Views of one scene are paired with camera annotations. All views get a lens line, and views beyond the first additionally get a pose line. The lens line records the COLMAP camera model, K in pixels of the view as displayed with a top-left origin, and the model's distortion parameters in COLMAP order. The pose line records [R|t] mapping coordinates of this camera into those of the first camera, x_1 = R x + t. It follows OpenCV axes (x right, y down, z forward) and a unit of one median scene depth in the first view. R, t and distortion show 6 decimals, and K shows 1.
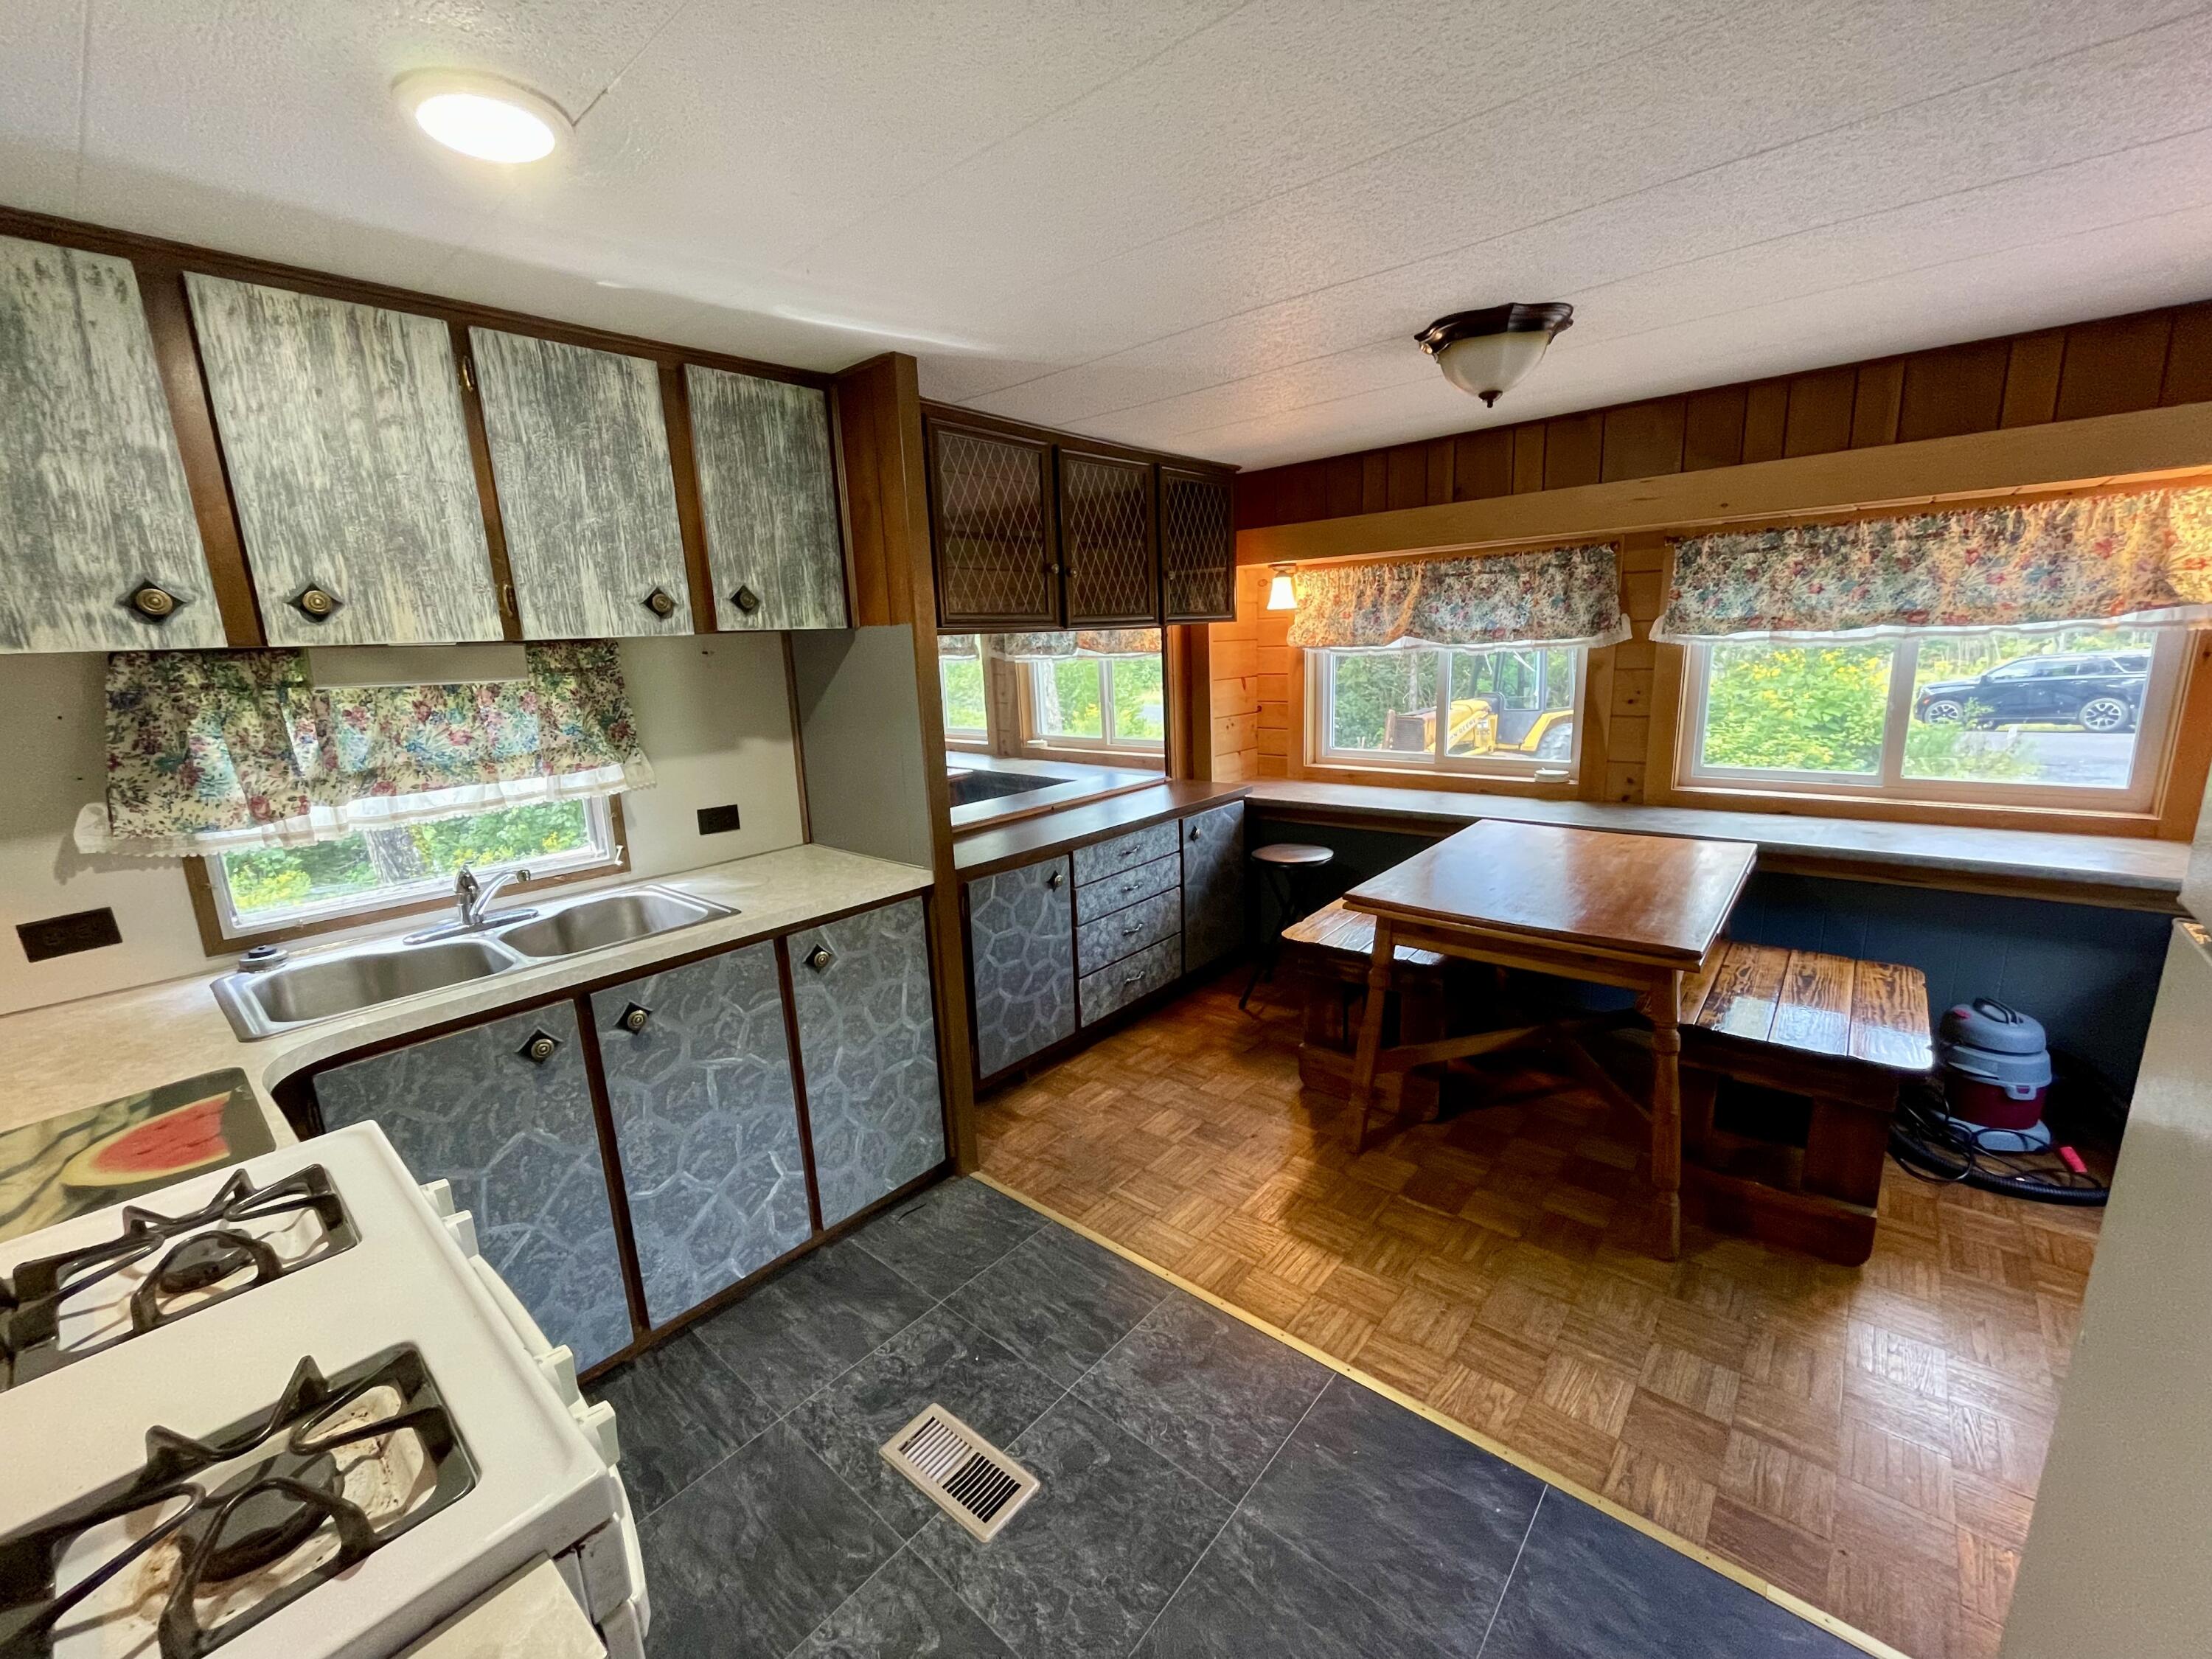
lens RADIAL K [[891.6, 0, 1108.6], [0, 891.6, 831.3], [0, 0, 1]] dist [-0.002806, -0.001268]
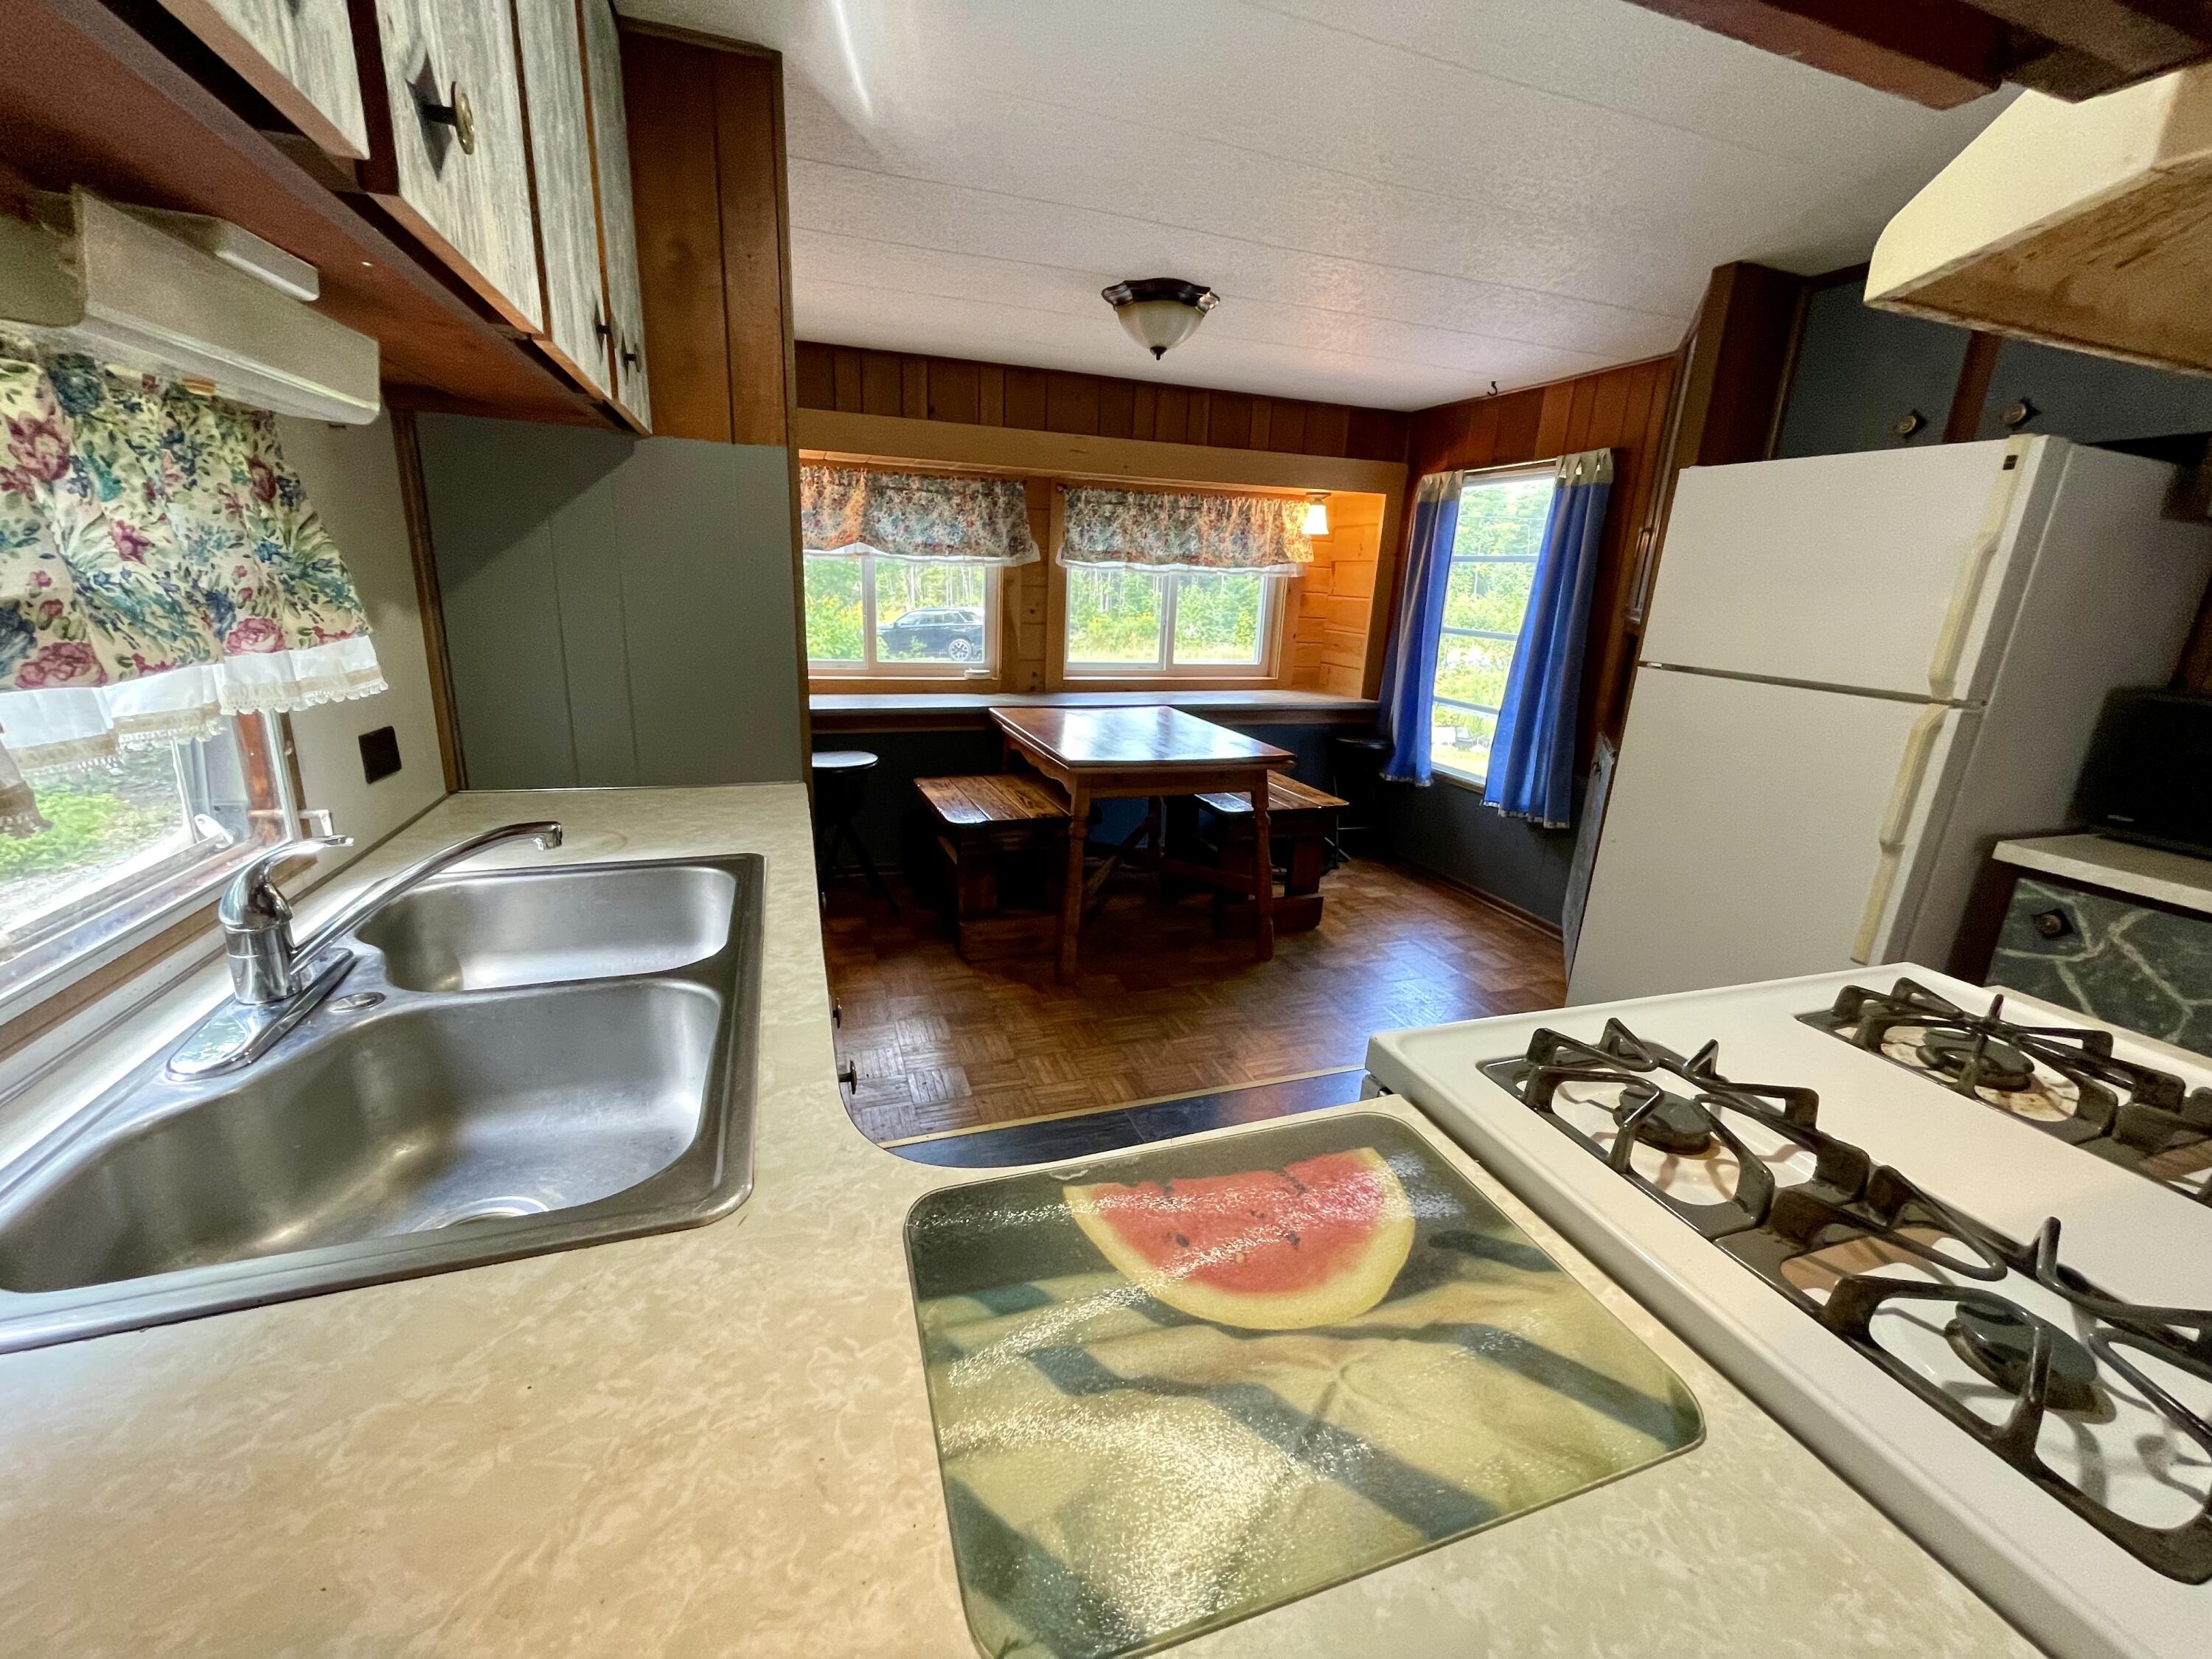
lens RADIAL K [[891.6, 0, 1109.5], [0, 891.6, 829.1], [0, 0, 1]] dist [-0.002806, -0.001268]
pose [[0.504292, -0.171291, 0.846374, -0.555738], [0.120134, 0.984514, 0.127669, 0.013082], [-0.855136, 0.037296, 0.517060, 0.286939]]
